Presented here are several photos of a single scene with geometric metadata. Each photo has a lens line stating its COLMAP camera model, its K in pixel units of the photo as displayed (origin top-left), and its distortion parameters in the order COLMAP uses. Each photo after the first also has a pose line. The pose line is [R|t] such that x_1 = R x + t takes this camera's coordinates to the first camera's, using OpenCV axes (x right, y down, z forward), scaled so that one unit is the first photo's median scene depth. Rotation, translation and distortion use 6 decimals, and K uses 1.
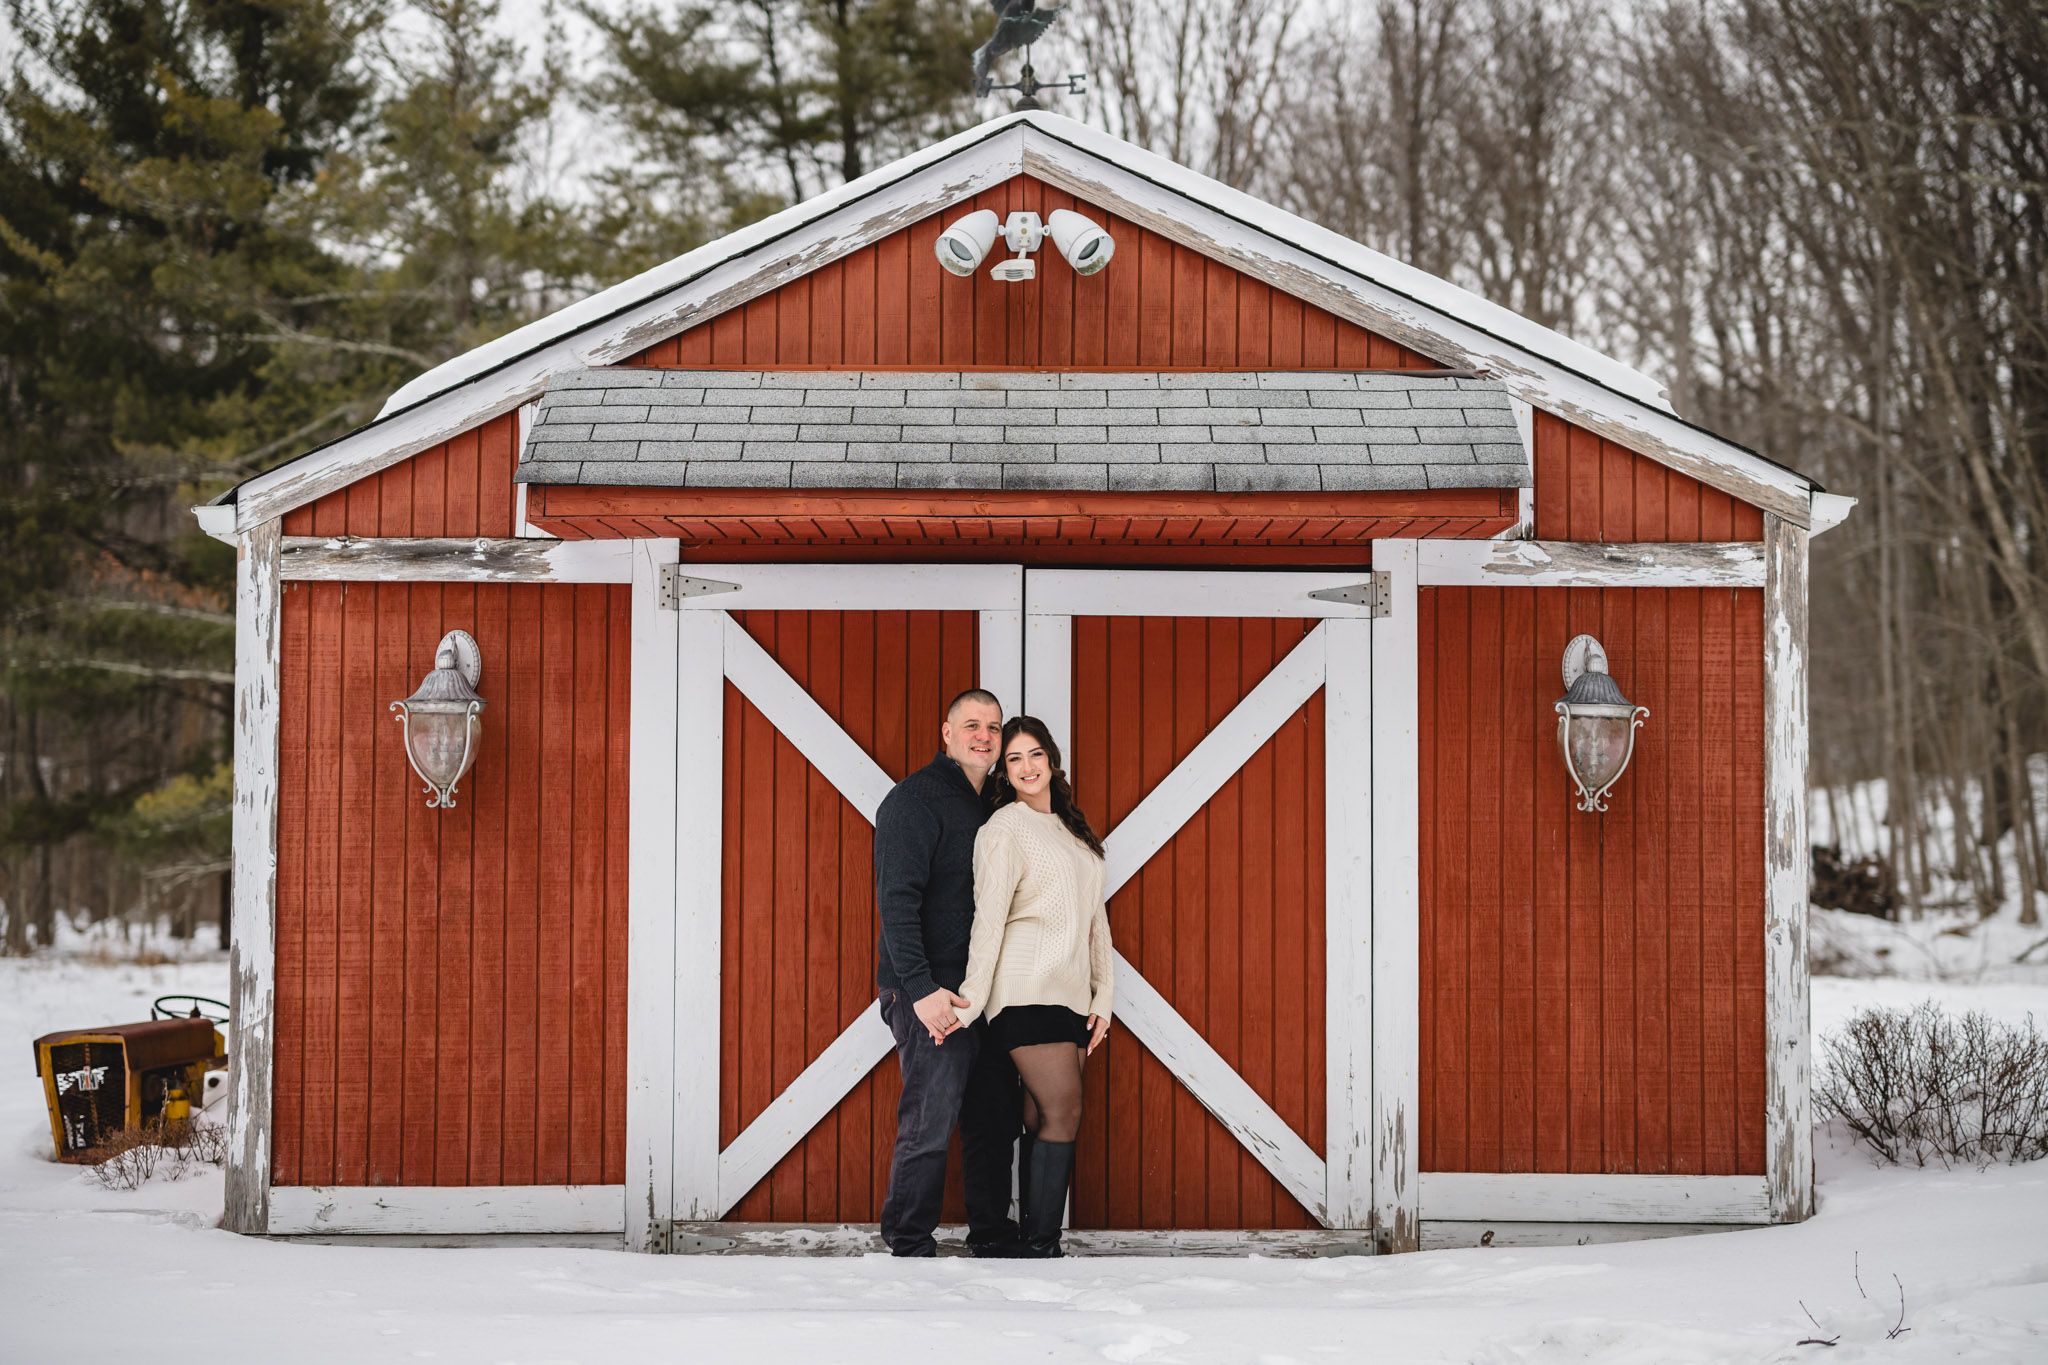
lens RADIAL K [[3036.6, 0, 1024.0], [0, 3036.6, 682.5], [0, 0, 1]] dist [-0.015377, 0.040341]
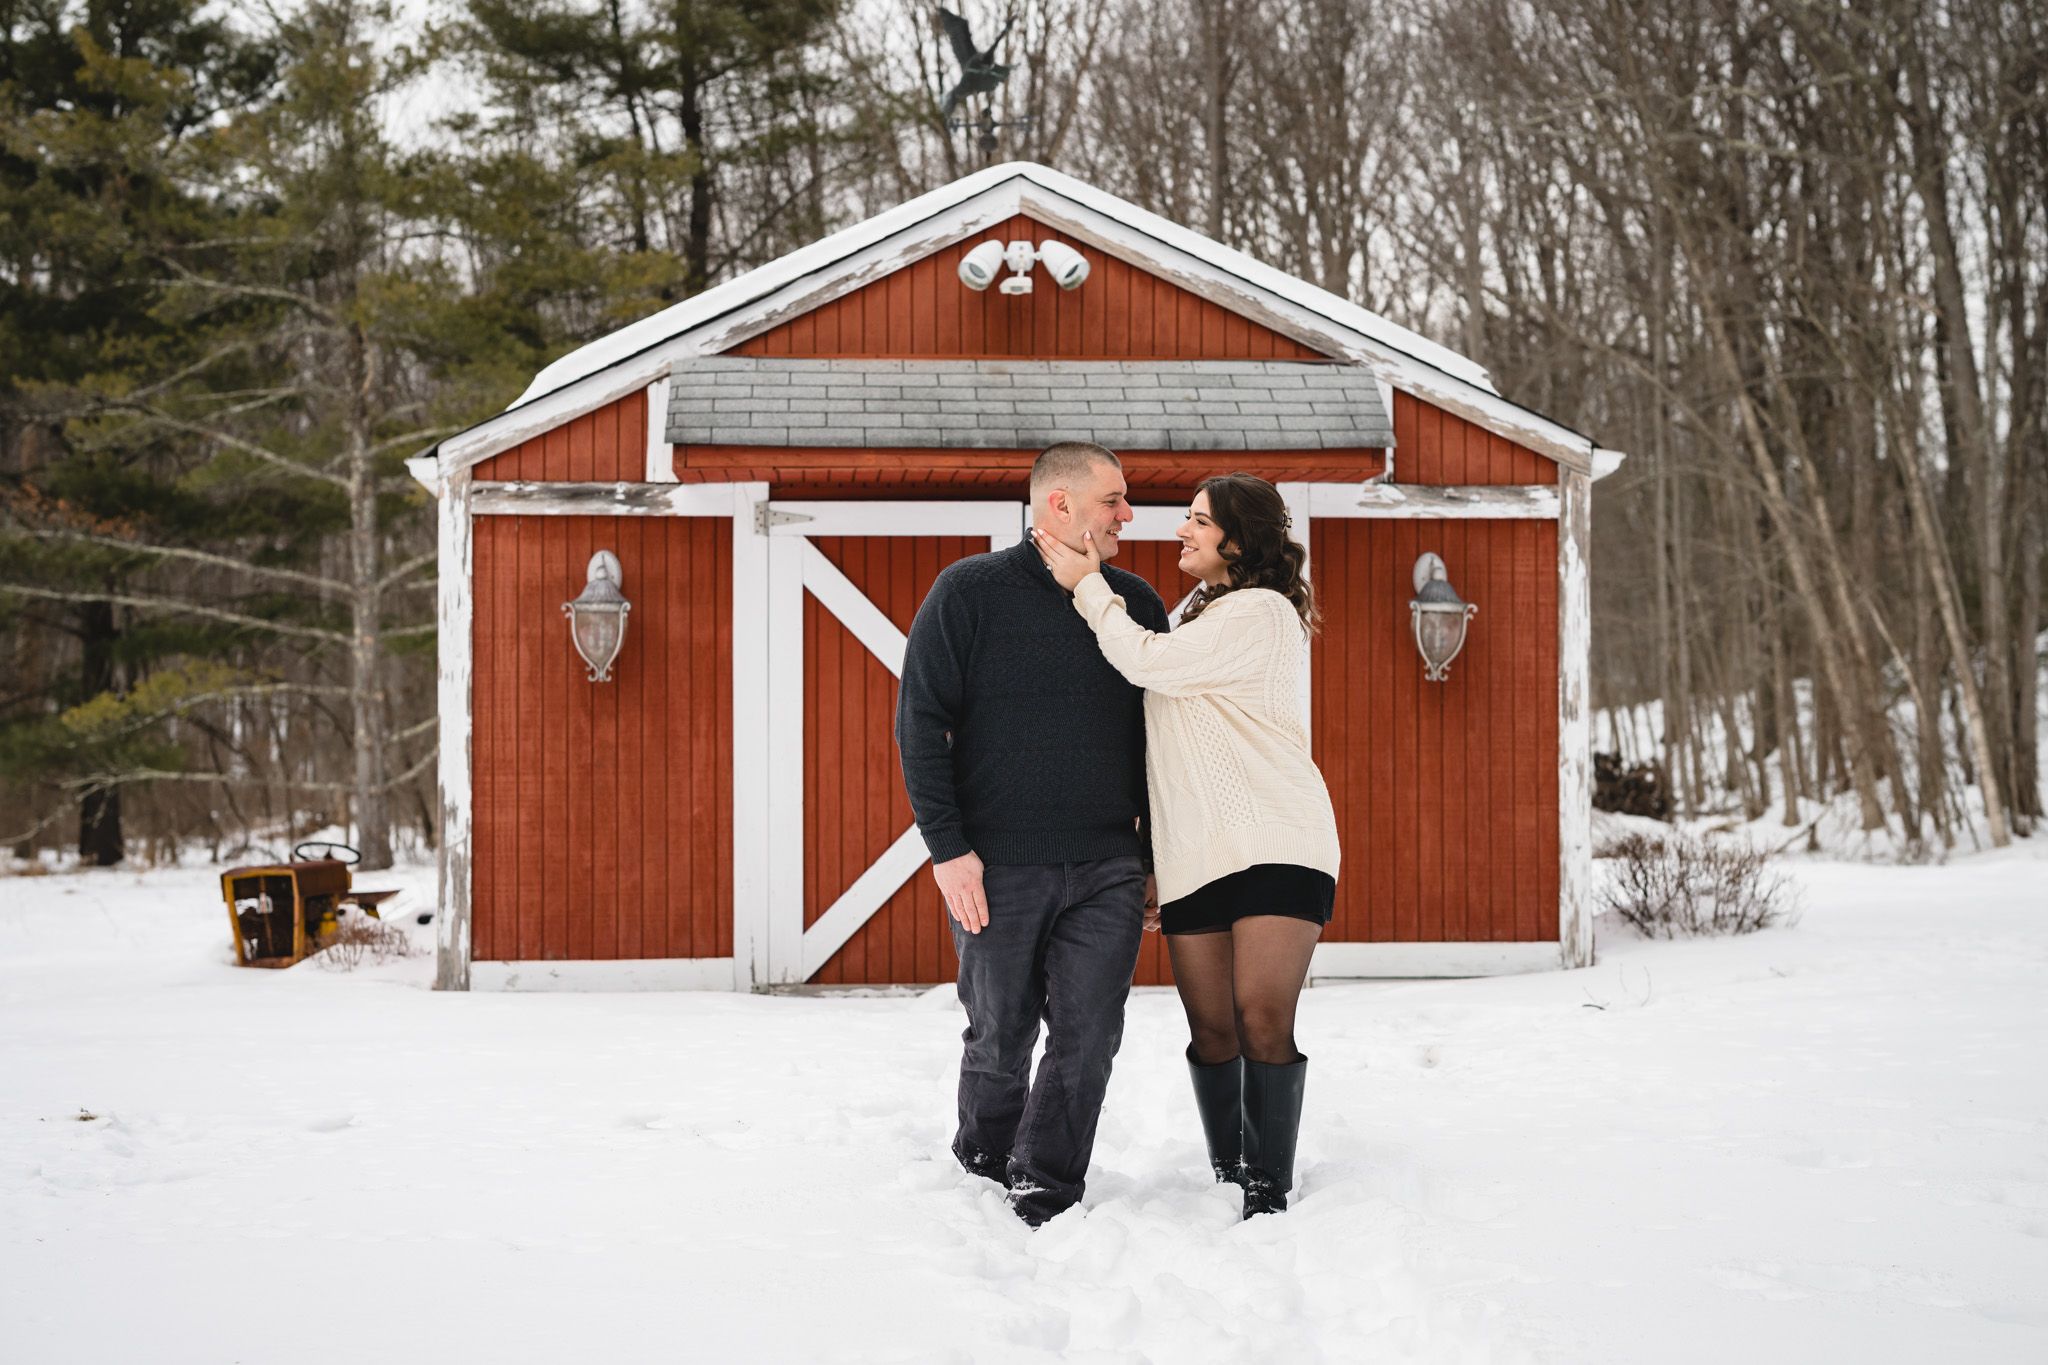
lens RADIAL K [[3036.6, 0, 1024.0], [0, 3036.6, 682.5], [0, 0, 1]] dist [-0.015377, 0.040341]
pose [[0.997667, -0.004375, 0.068129, -0.092615], [0.002734, 0.999704, 0.024162, 0.009238], [-0.068215, -0.023919, 0.997384, -0.360338]]
